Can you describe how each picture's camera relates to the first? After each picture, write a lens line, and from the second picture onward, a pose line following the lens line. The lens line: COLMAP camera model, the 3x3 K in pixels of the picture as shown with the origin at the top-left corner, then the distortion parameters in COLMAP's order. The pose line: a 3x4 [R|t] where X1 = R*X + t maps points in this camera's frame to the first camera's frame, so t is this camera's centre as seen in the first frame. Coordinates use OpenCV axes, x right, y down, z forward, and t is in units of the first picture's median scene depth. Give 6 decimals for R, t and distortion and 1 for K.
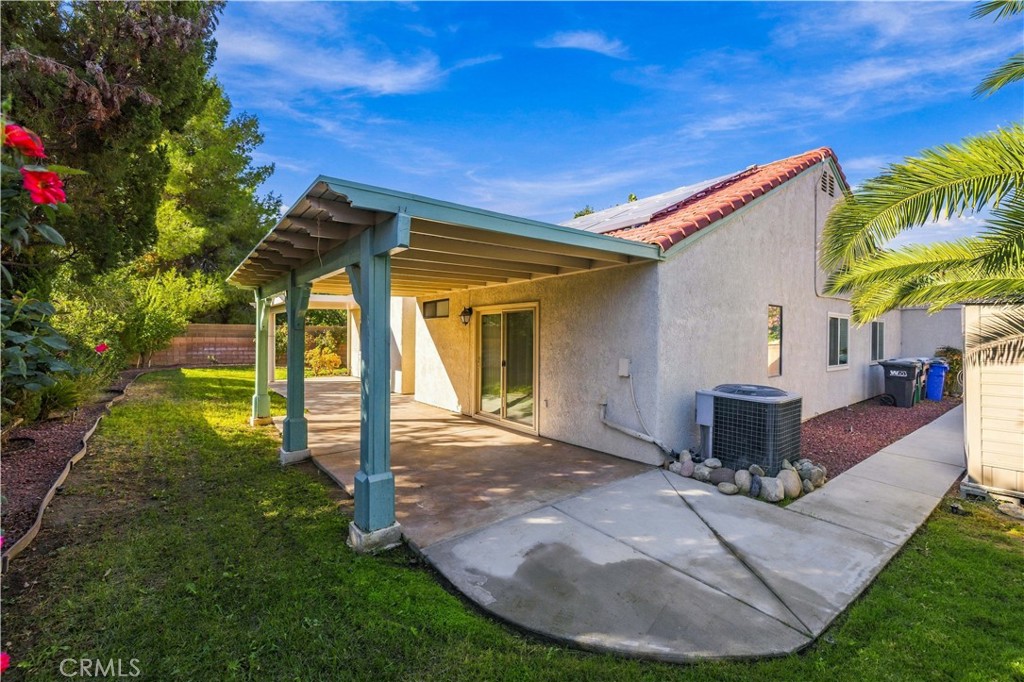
lens RADIAL K [[434.1, 0, 517.9], [0, 434.1, 339.6], [0, 0, 1]] dist [-0.000770, -0.000159]
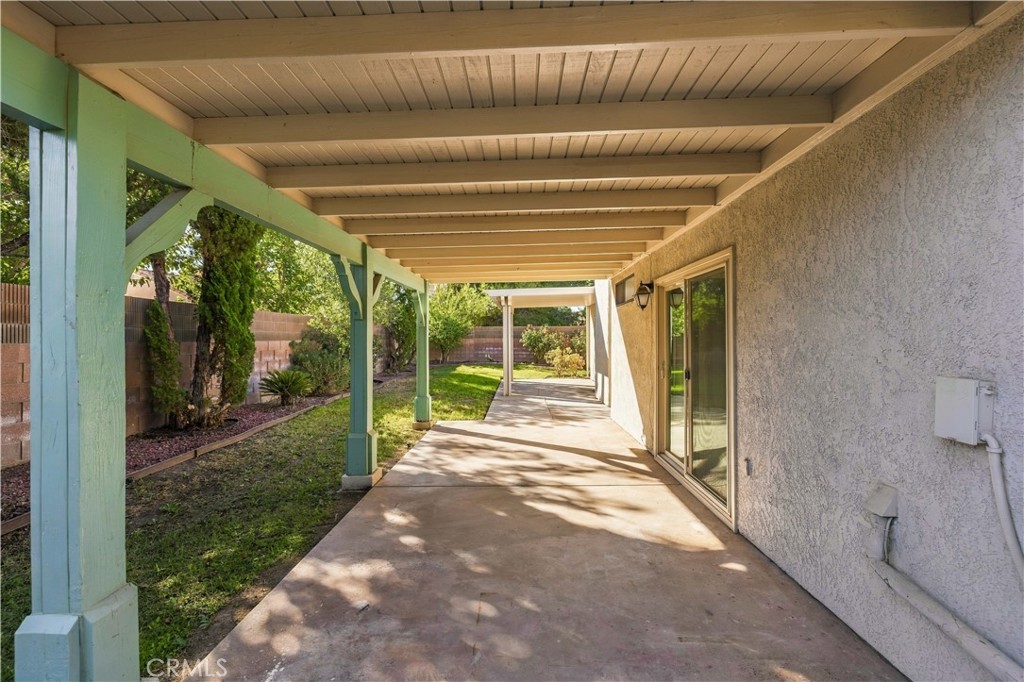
lens RADIAL K [[434.1, 0, 506.8], [0, 434.1, 338.0], [0, 0, 1]] dist [-0.000770, -0.000159]
pose [[0.763206, -0.008200, -0.646103, 0.134585], [0.002366, 0.999948, -0.009896, 0.012901], [0.646151, 0.006024, 0.763186, 0.393963]]
